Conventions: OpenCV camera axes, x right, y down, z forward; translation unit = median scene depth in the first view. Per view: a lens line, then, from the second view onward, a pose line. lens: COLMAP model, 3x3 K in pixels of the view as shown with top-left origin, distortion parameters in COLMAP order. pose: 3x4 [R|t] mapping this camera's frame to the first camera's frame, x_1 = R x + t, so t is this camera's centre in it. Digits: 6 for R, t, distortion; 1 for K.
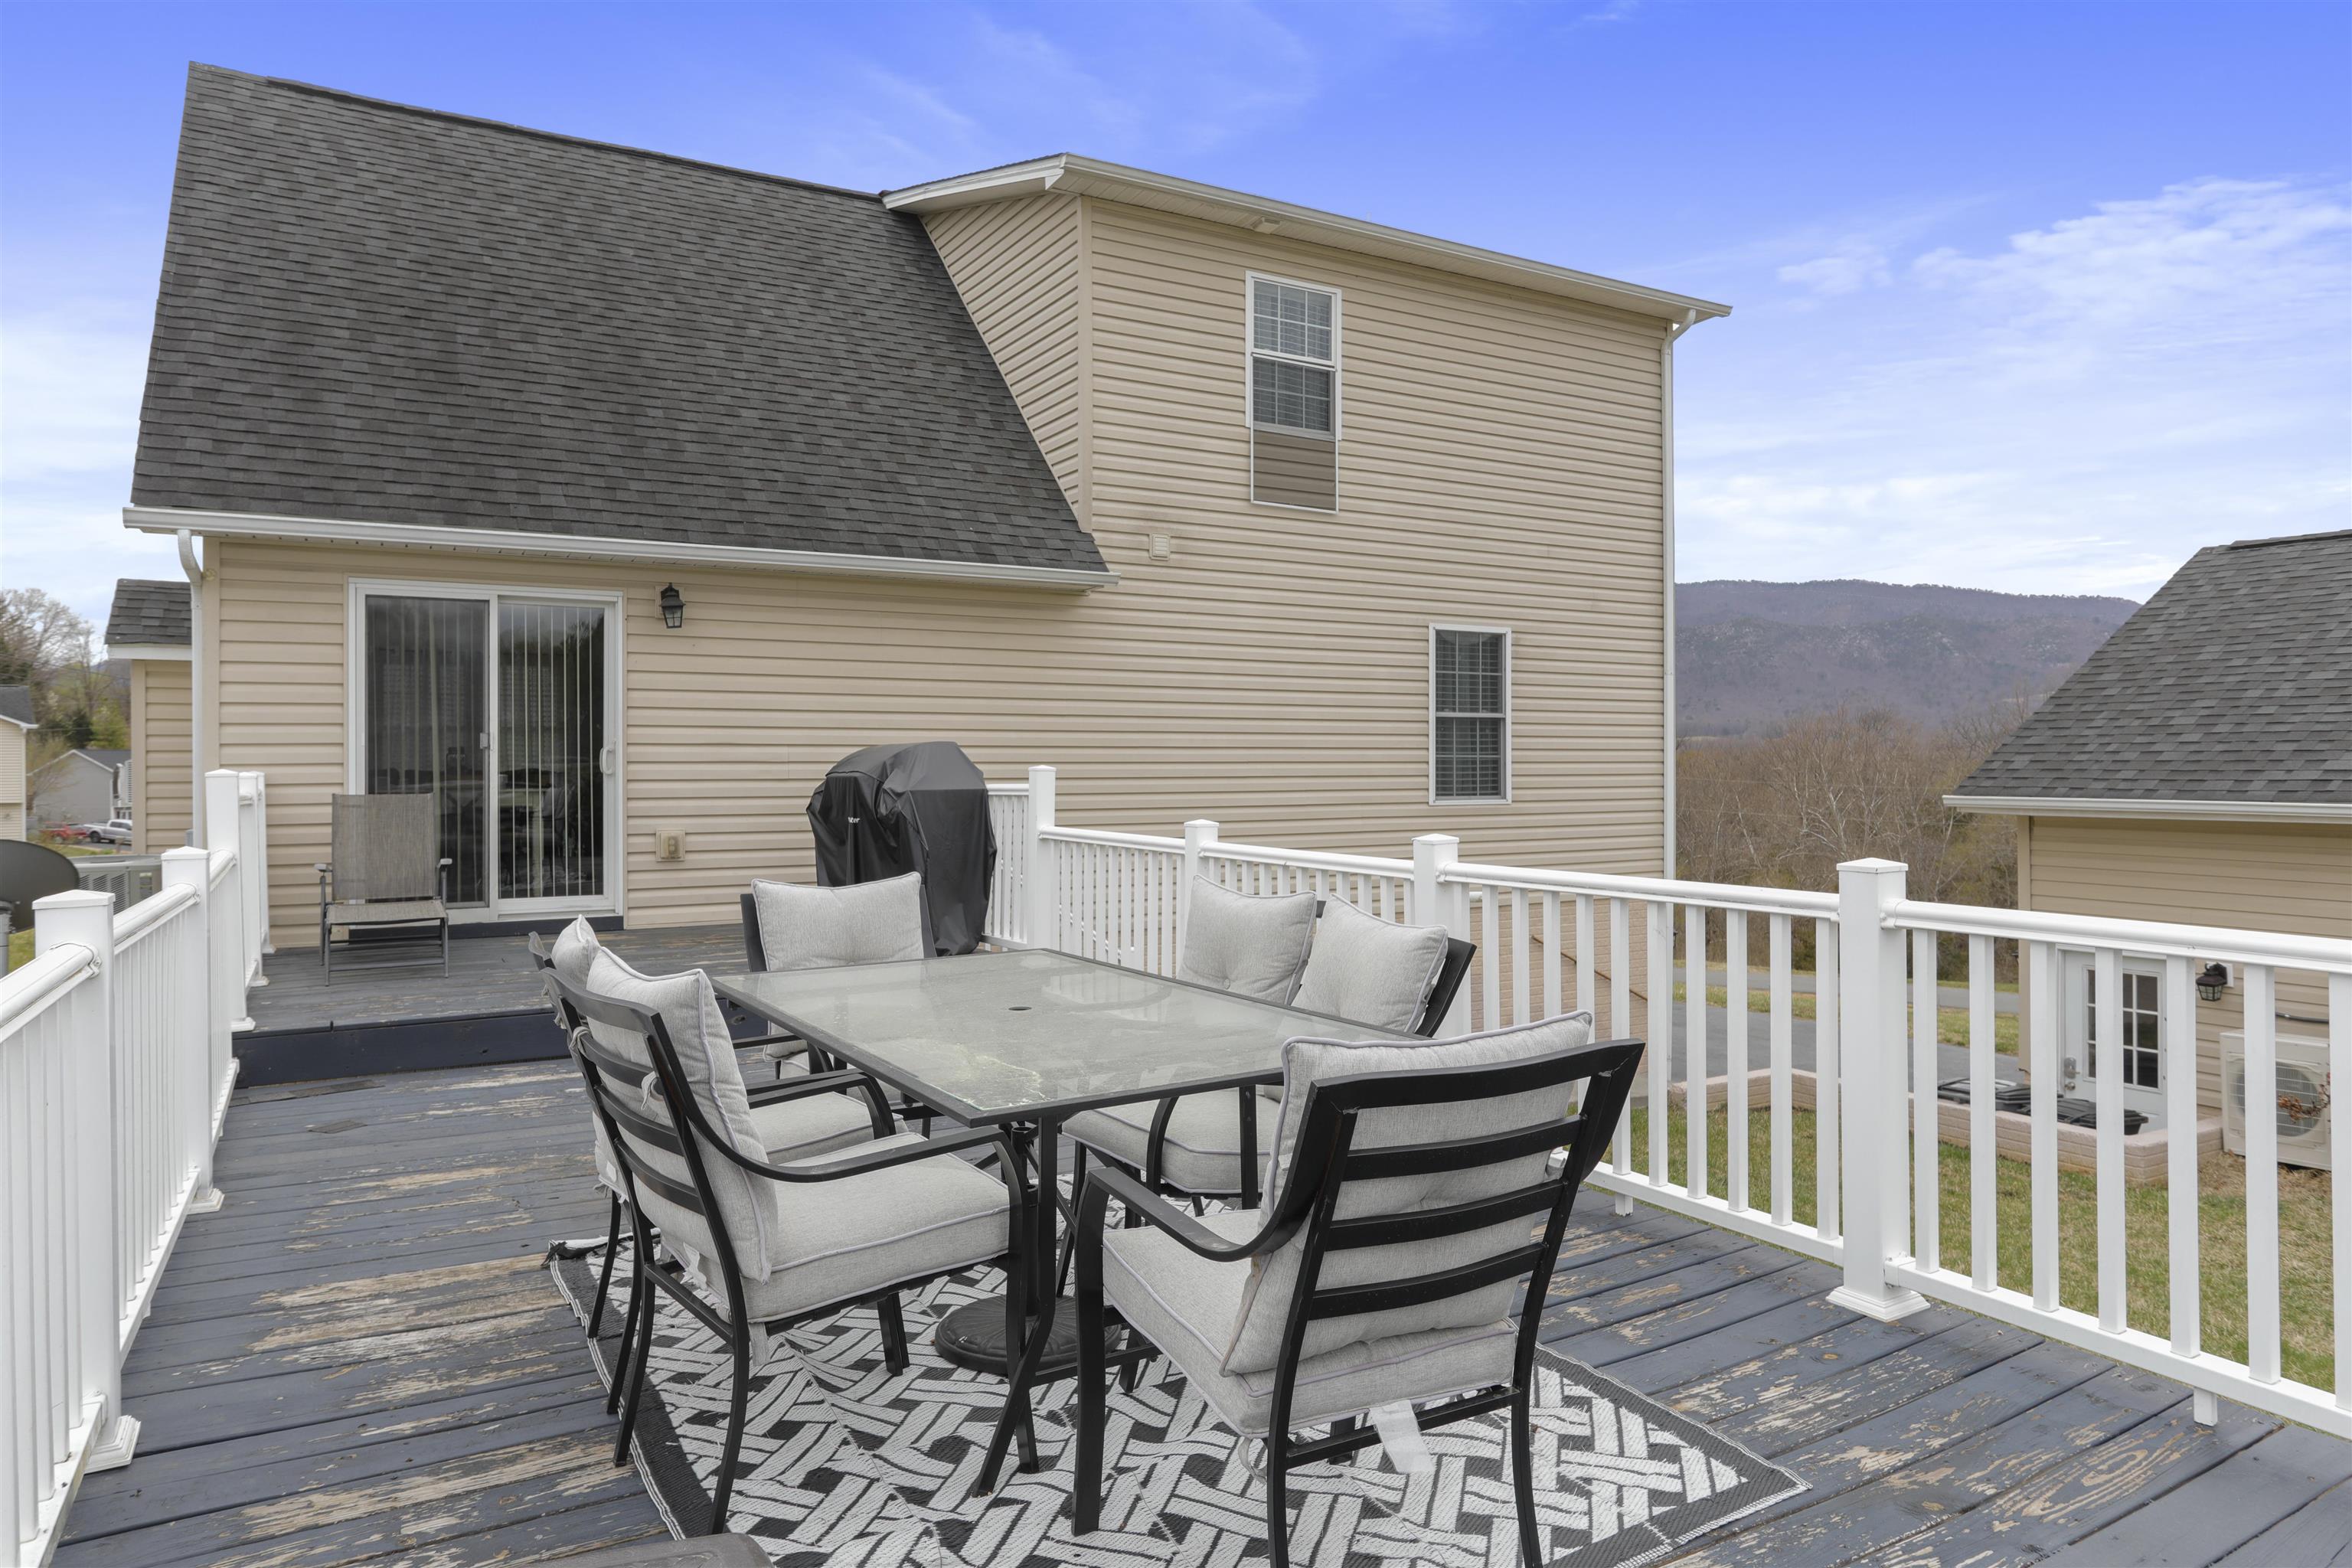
lens RADIAL K [[1460.9, 0, 1181.3], [0, 1460.9, 784.0], [0, 0, 1]] dist [-0.015600, 0.020510]
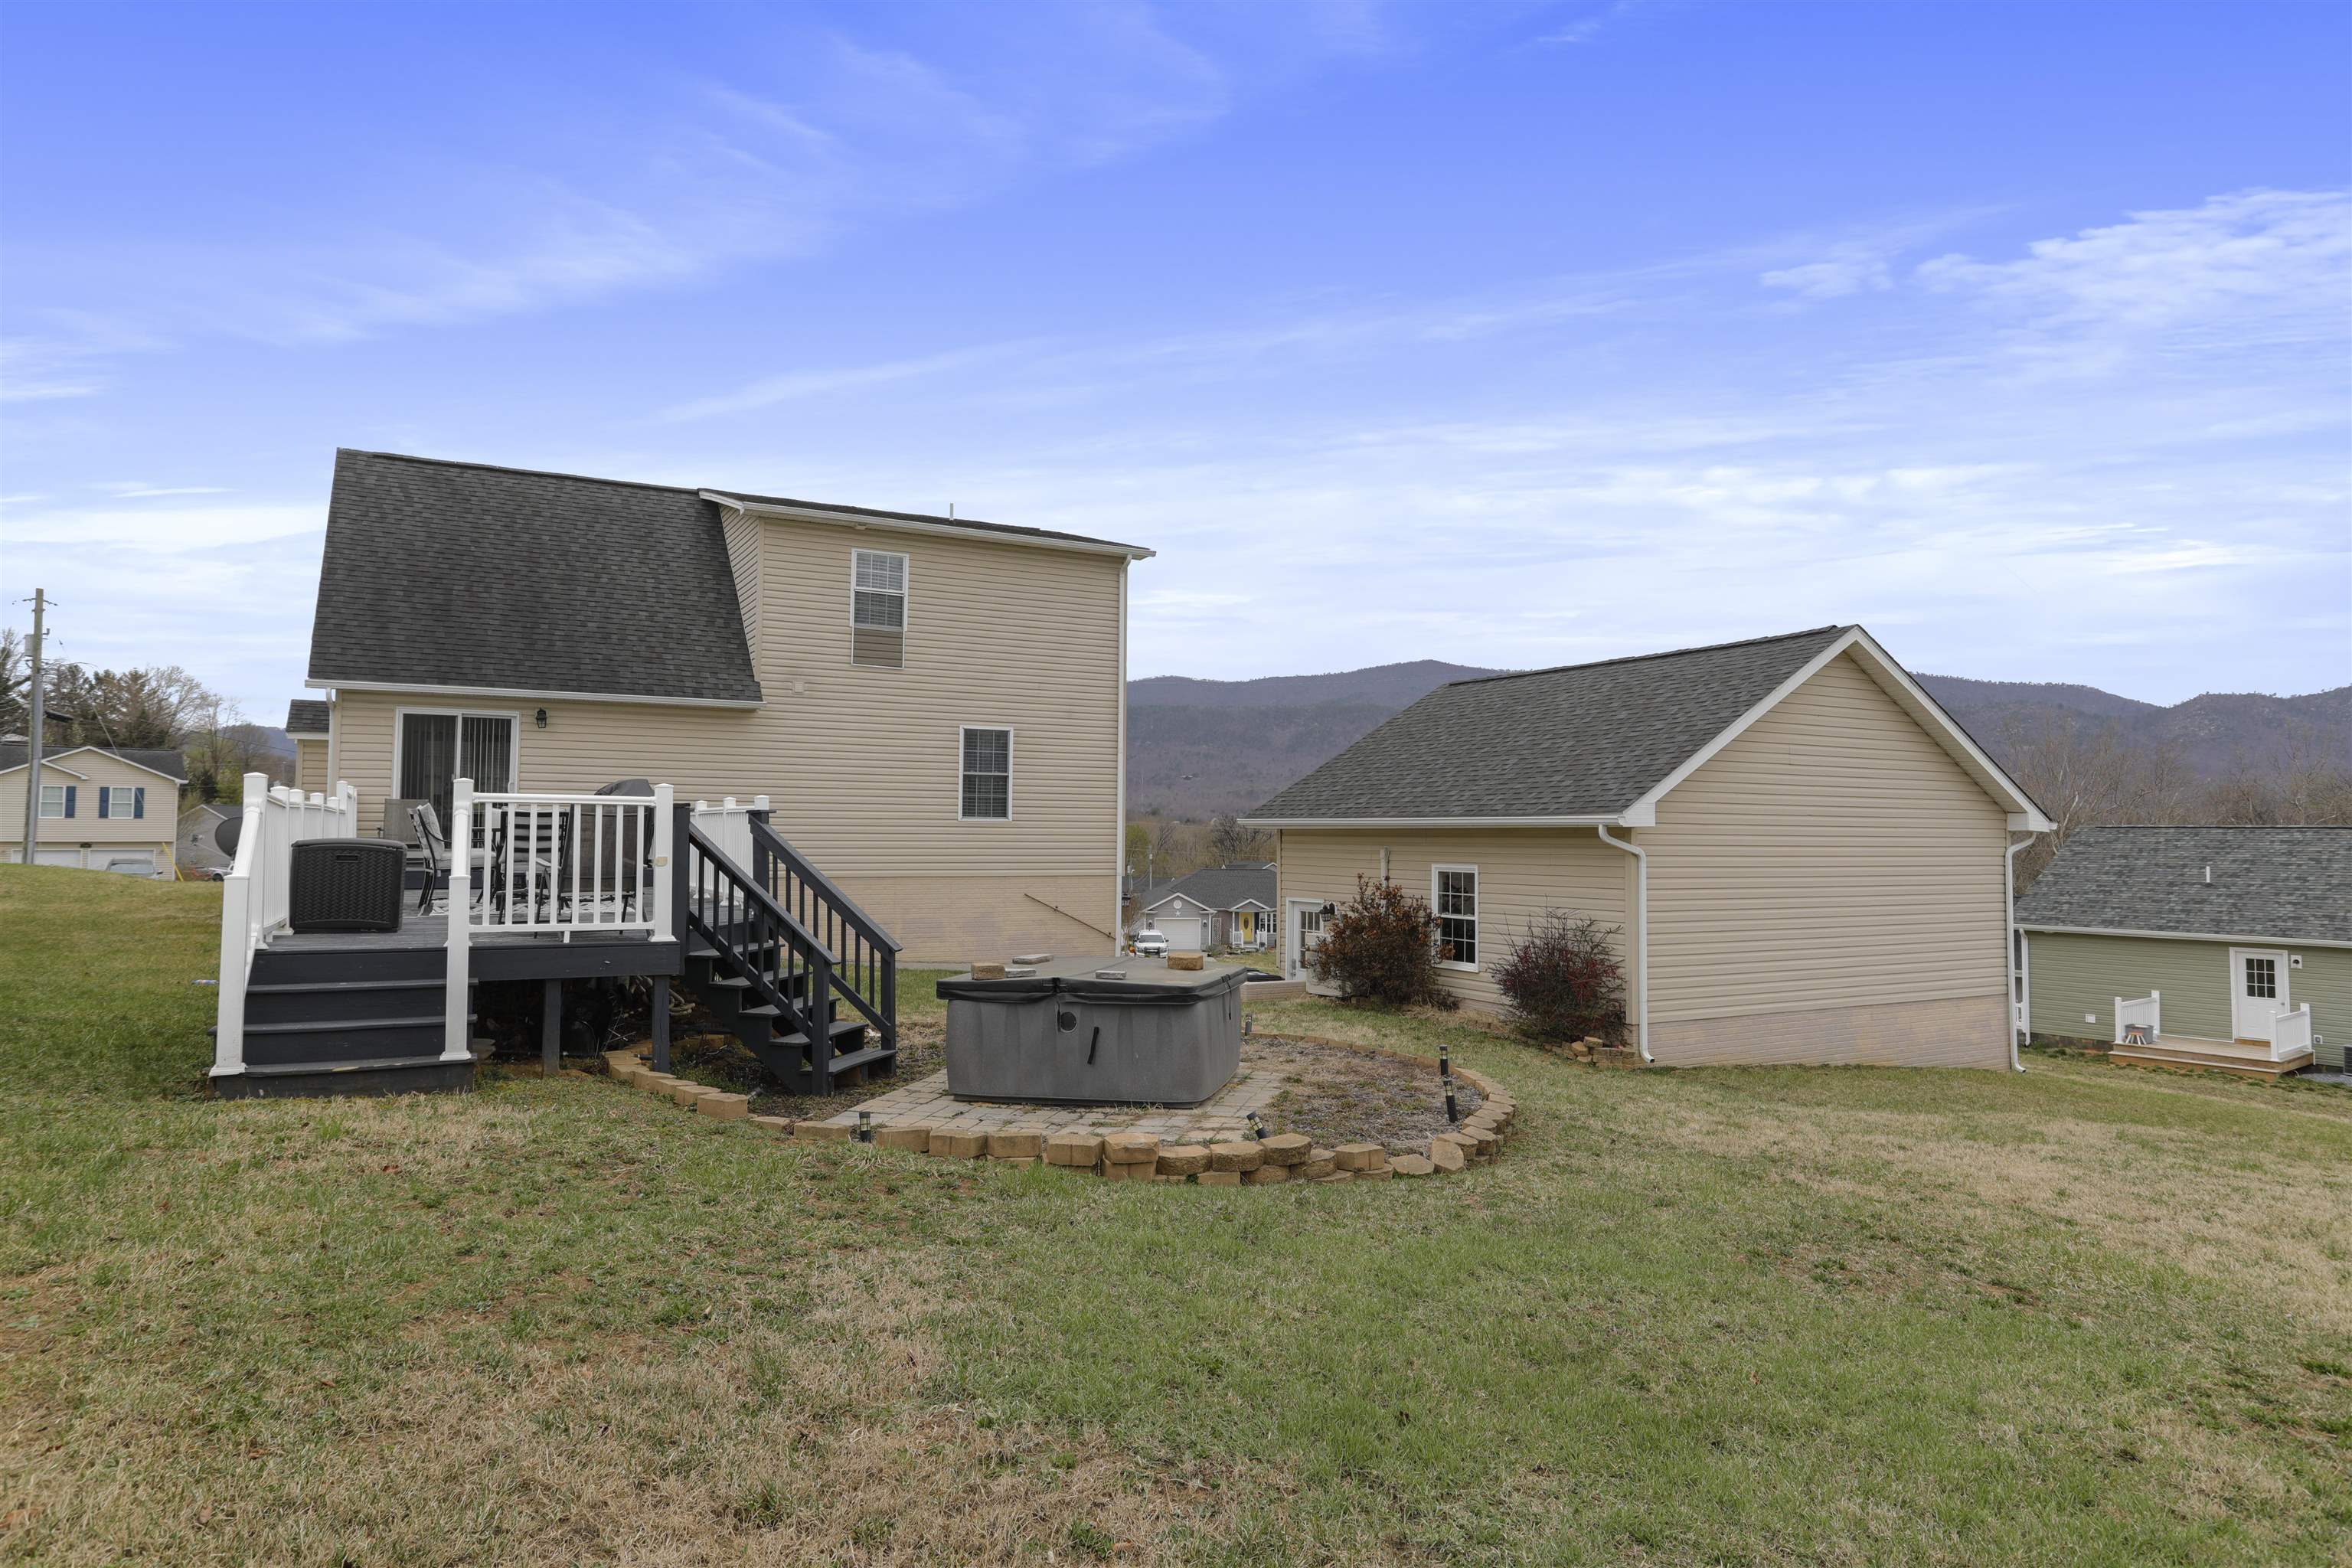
lens RADIAL K [[1368.9, 0, 1168.1], [0, 1368.9, 786.2], [0, 0, 1]] dist [-0.006676, 0.001184]
pose [[0.999535, 0.010071, -0.028791, 0.531026], [-0.011432, 0.998805, -0.047507, 0.055271], [0.028278, 0.047814, 0.998456, -0.833261]]
